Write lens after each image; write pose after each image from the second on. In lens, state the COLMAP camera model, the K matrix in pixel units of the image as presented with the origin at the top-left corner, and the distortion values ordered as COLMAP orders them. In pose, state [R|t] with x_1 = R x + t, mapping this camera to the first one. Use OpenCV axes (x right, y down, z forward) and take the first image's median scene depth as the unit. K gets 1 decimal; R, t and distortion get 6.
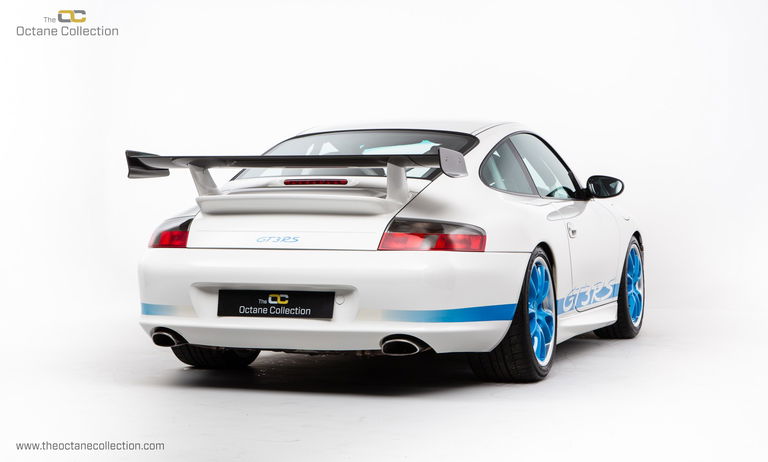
lens RADIAL K [[1723.6, 0, 381.8], [0, 1723.6, 227.6], [0, 0, 1]] dist [0.627512, 0.000000]
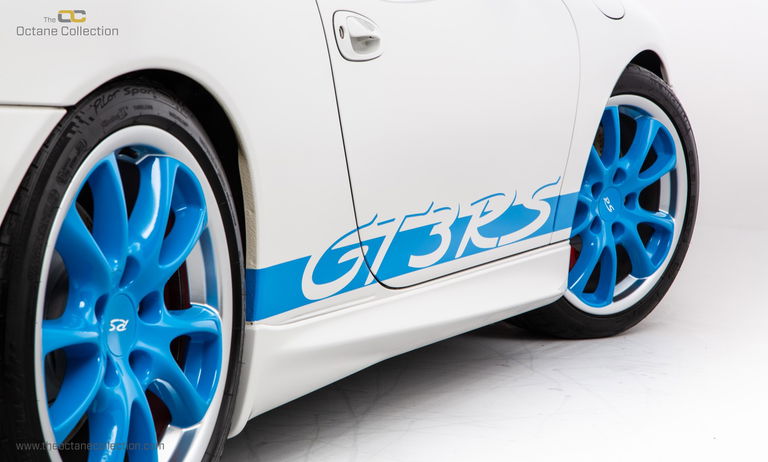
lens RADIAL K [[2193.3, 0, 383.6], [0, 2193.3, 226.2], [0, 0, 1]] dist [1.110278, 0.000000]
pose [[0.997821, 0.039485, -0.052864, 0.159198], [-0.035113, 0.996077, 0.081223, 0.003599], [0.055863, -0.079190, 0.995293, 0.706854]]
